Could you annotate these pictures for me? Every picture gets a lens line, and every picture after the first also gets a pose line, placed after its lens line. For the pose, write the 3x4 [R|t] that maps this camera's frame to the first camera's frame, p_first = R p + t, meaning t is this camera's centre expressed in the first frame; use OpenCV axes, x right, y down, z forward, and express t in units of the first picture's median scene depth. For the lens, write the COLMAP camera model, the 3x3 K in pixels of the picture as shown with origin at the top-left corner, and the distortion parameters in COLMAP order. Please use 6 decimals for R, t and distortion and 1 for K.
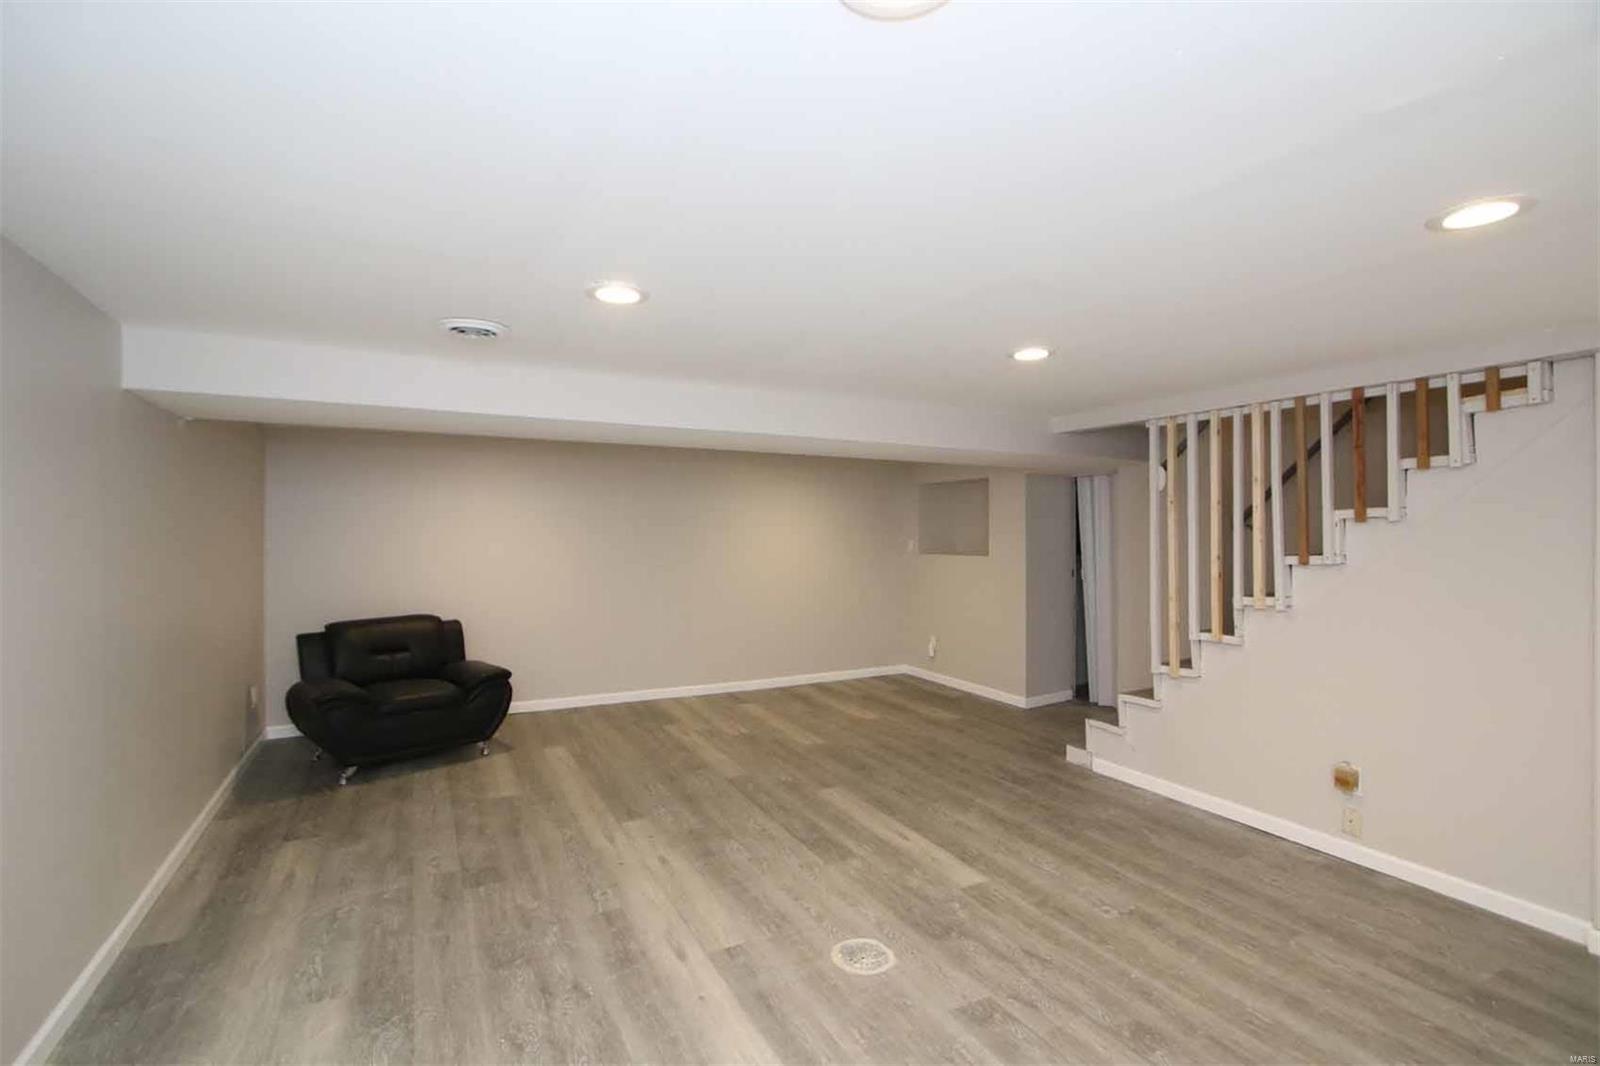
lens RADIAL K [[729.5, 0, 786.7], [0, 729.5, 529.8], [0, 0, 1]] dist [-0.013313, 0.000200]
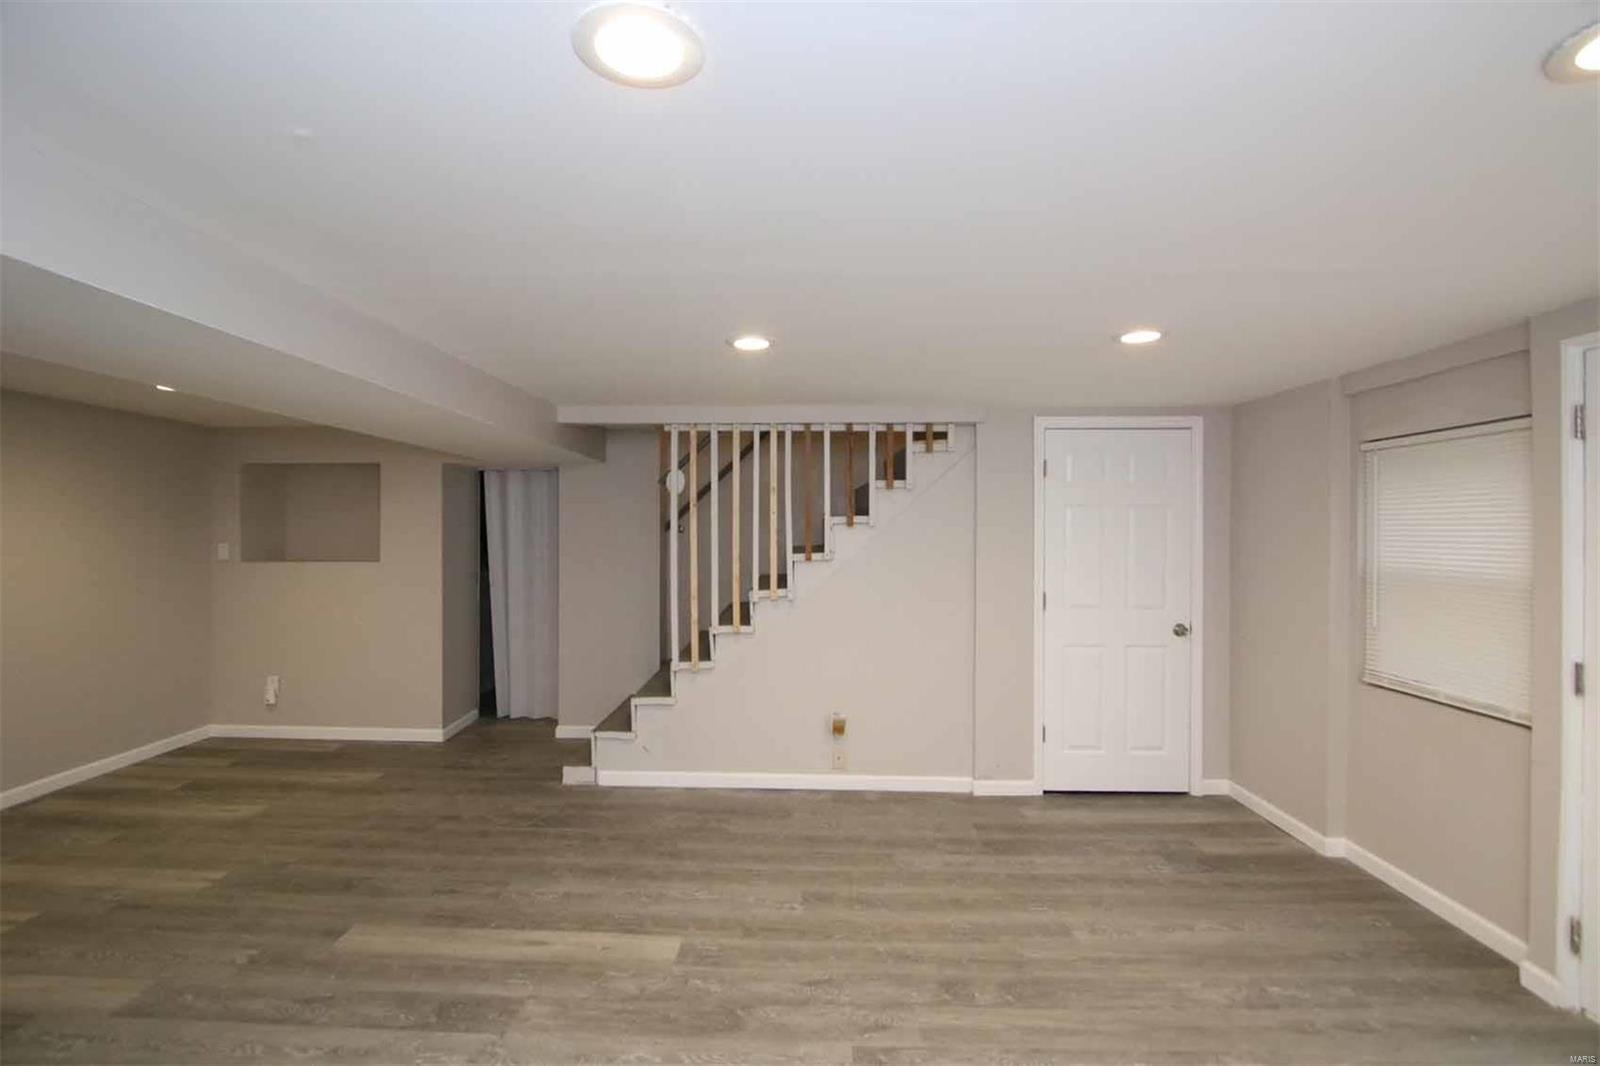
lens RADIAL K [[729.5, 0, 786.7], [0, 729.5, 529.8], [0, 0, 1]] dist [-0.013313, 0.000200]
pose [[0.479498, 0.002539, 0.877539, -0.395789], [-0.006770, 0.999977, 0.000806, -0.004837], [-0.877517, -0.006327, 0.479505, 0.450019]]
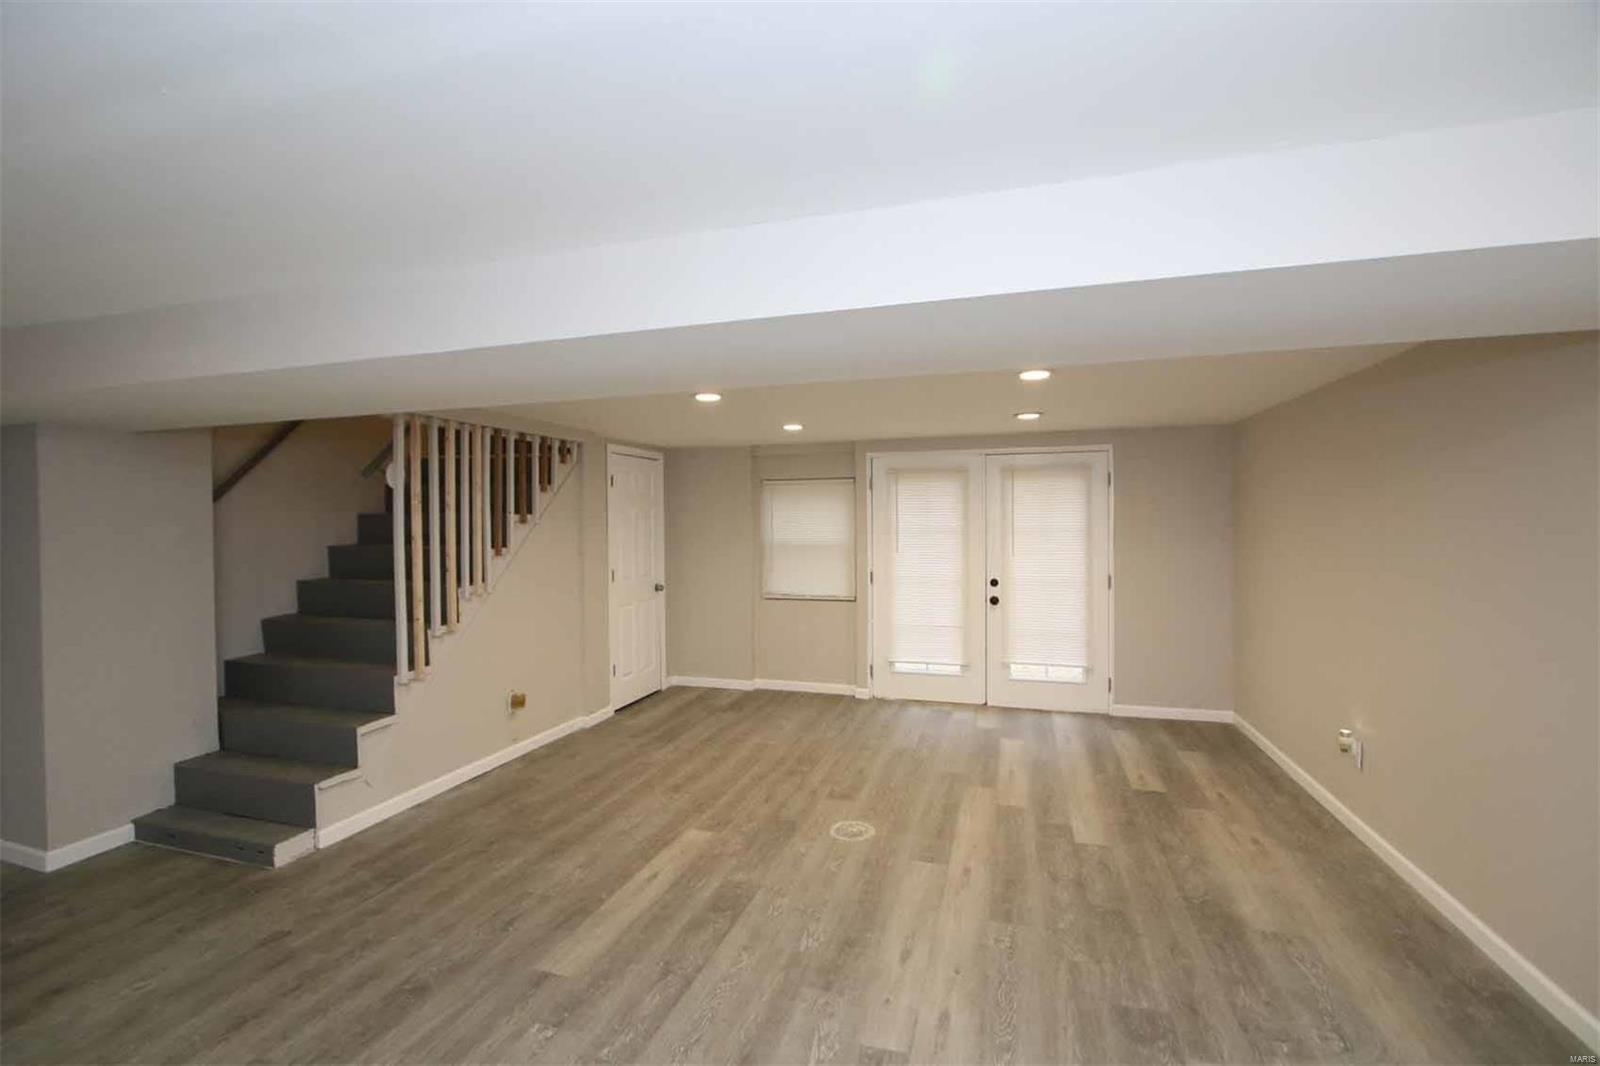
lens RADIAL K [[729.5, 0, 786.7], [0, 729.5, 529.8], [0, 0, 1]] dist [-0.013313, 0.000200]
pose [[-0.711092, -0.002931, 0.703093, -0.614729], [0.003799, 0.999961, 0.008011, -0.007554], [-0.703089, 0.008367, -0.711052, 1.613232]]
